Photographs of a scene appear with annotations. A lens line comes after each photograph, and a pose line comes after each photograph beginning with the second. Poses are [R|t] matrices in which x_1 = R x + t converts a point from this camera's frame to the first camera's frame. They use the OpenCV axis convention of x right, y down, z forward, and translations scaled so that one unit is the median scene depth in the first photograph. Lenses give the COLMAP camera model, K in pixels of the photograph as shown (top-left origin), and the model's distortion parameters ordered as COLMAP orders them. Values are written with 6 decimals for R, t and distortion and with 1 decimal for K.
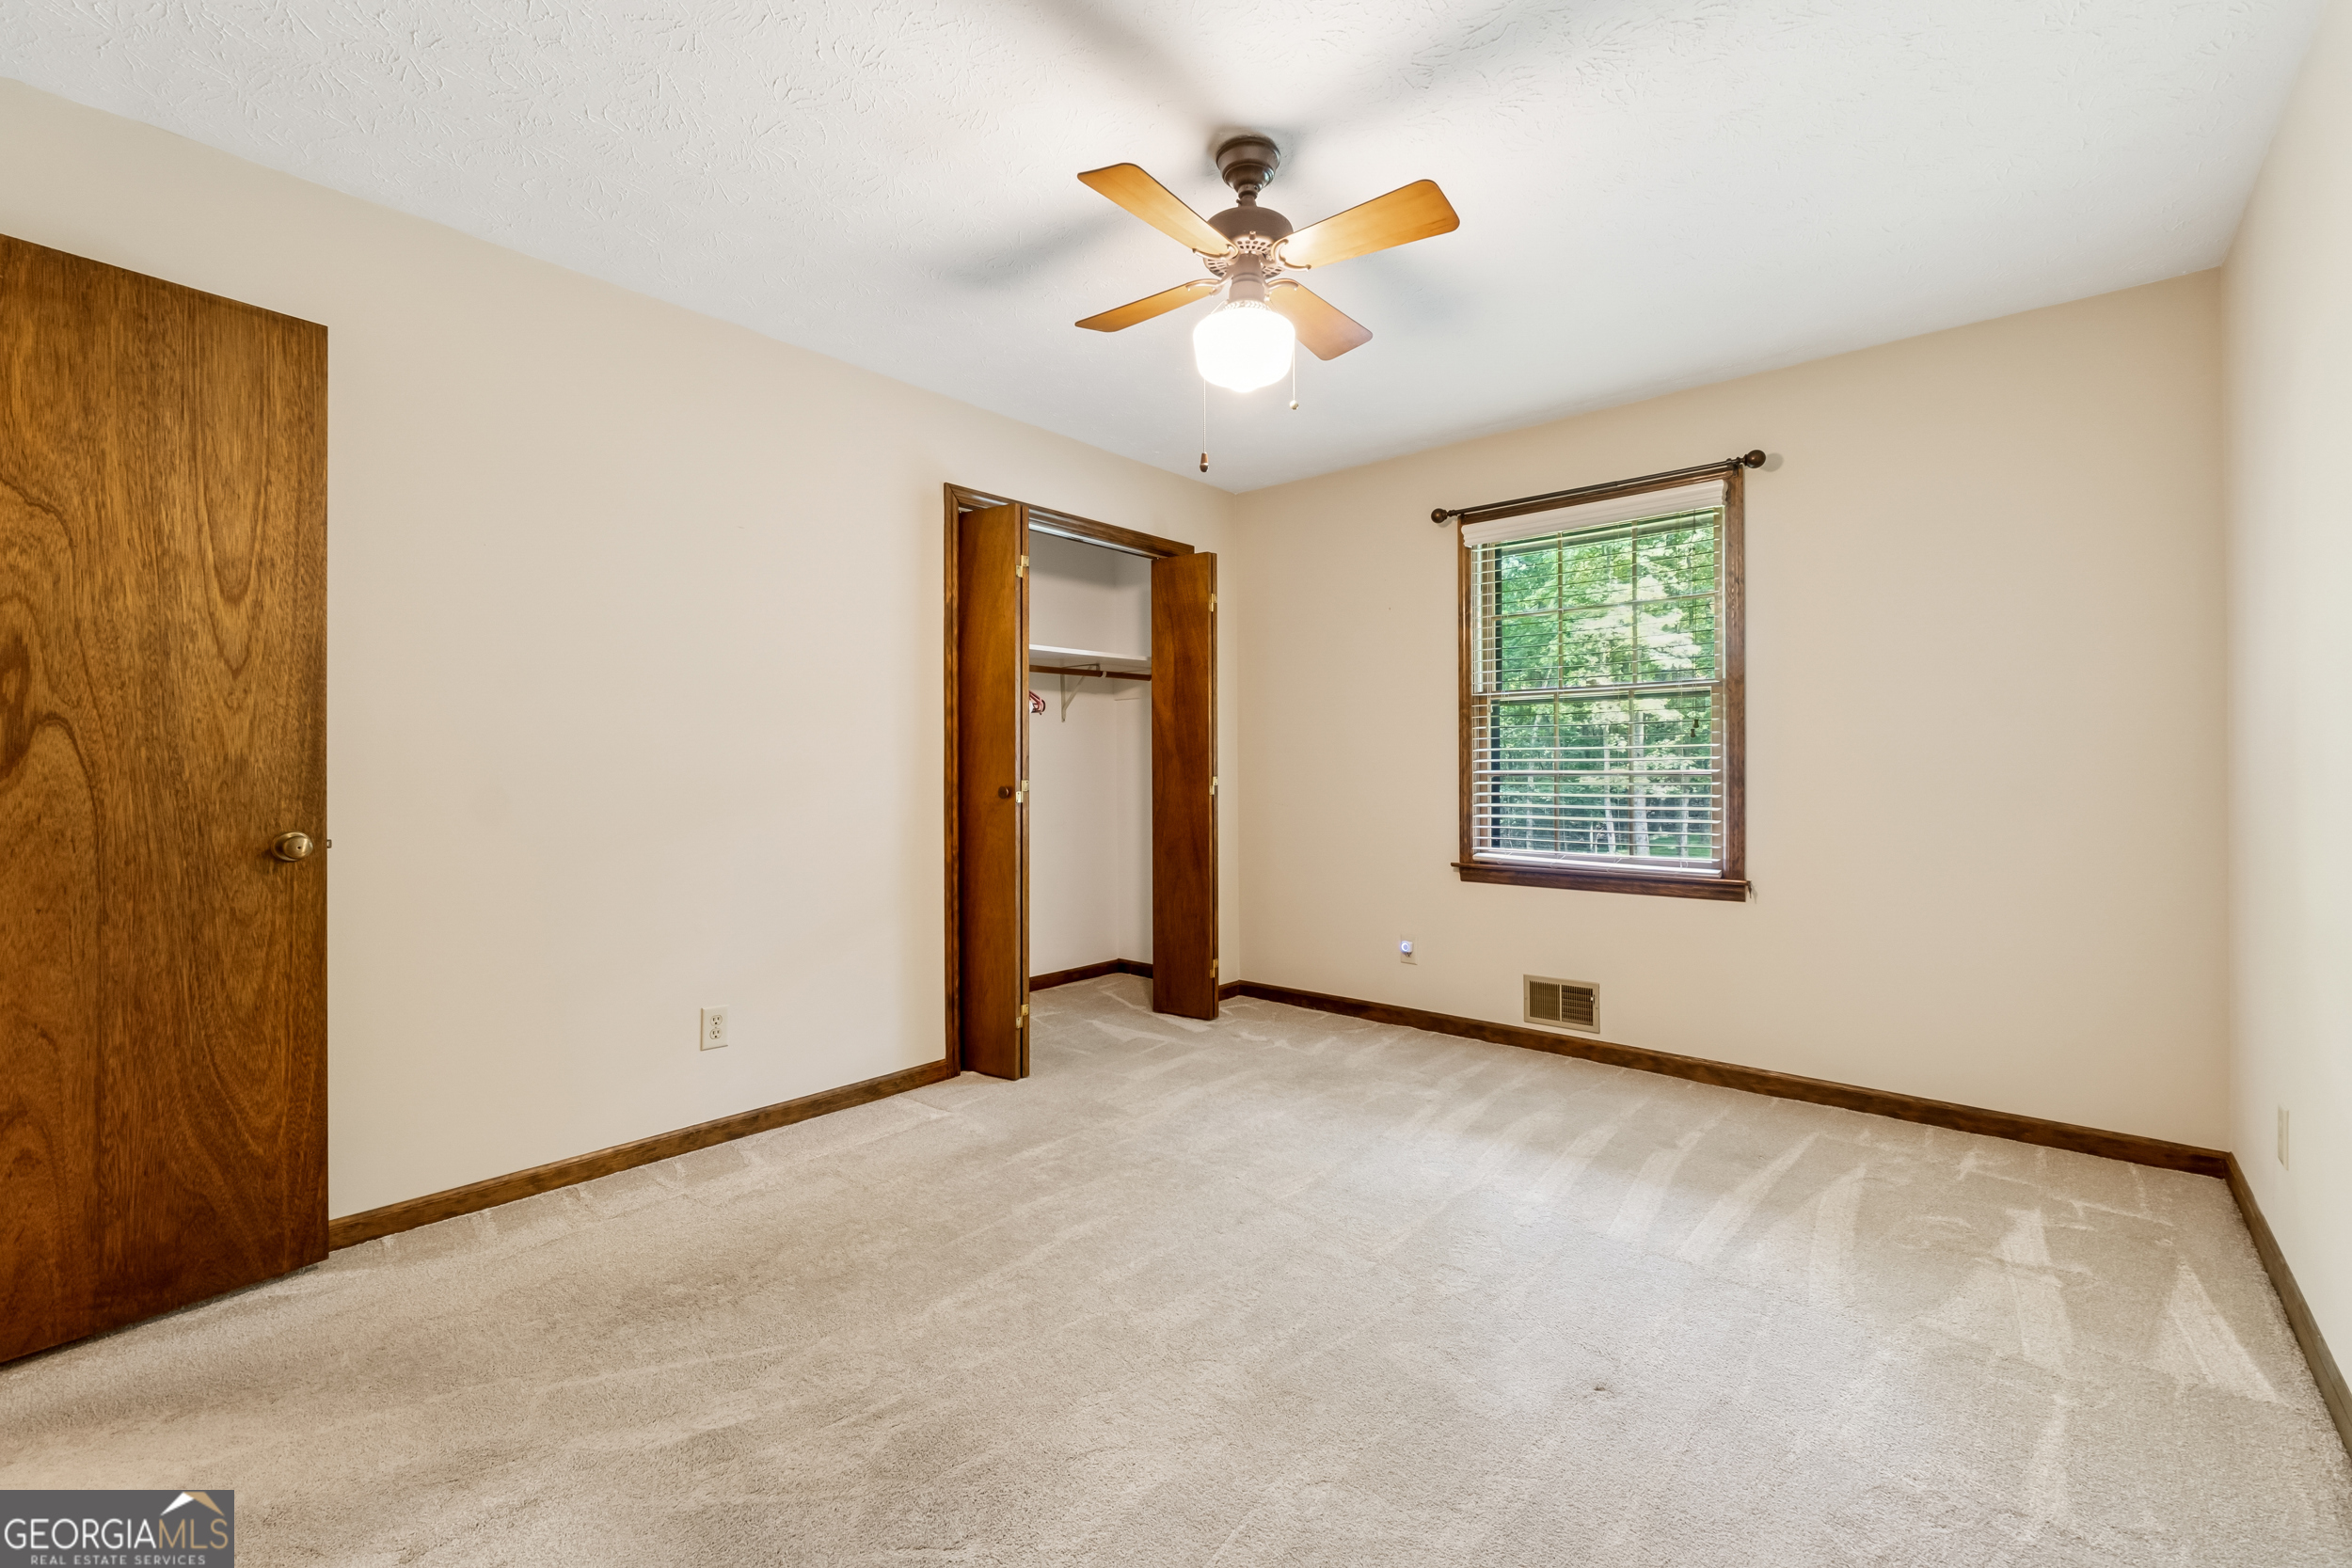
lens RADIAL K [[989.2, 0, 1172.2], [0, 989.2, 765.2], [0, 0, 1]] dist [-0.007358, 0.000272]
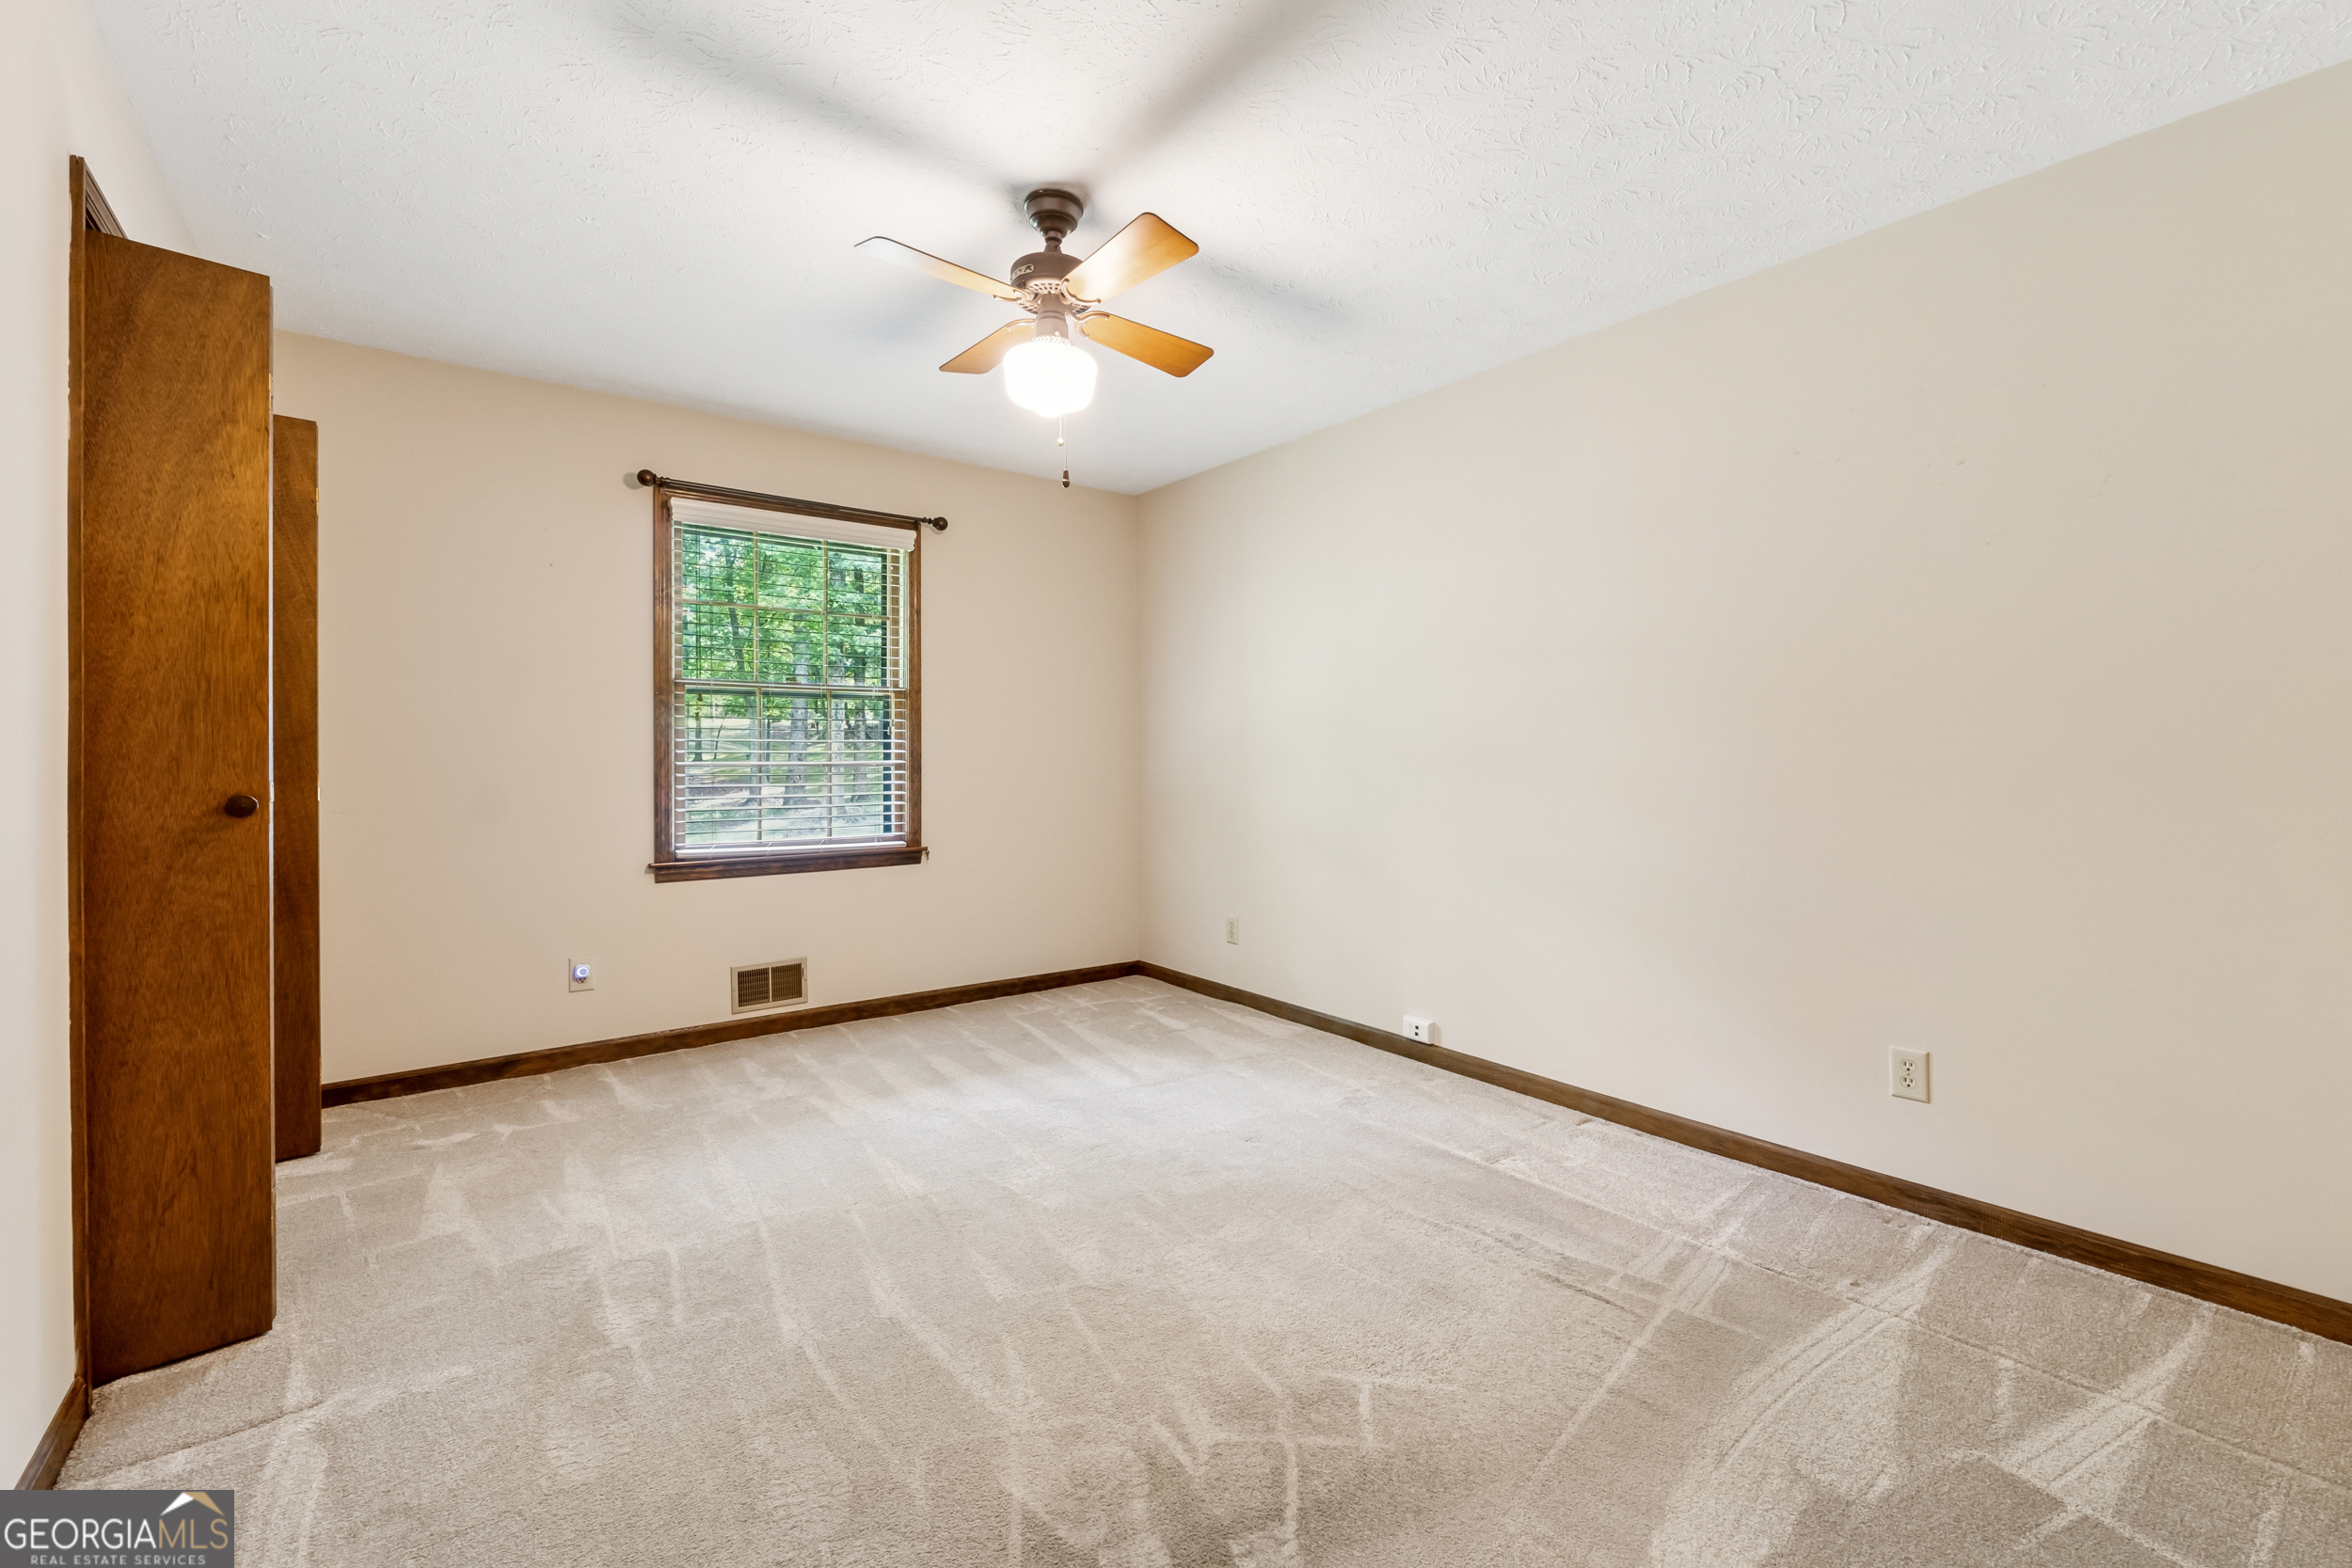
lens RADIAL K [[989.2, 0, 1215.1], [0, 989.2, 749.8], [0, 0, 1]] dist [-0.007358, 0.000272]
pose [[0.171880, 0.008799, 0.985079, -0.615656], [-0.003195, 0.999960, -0.008375, -0.000244], [-0.985113, -0.001707, 0.171901, 0.397797]]
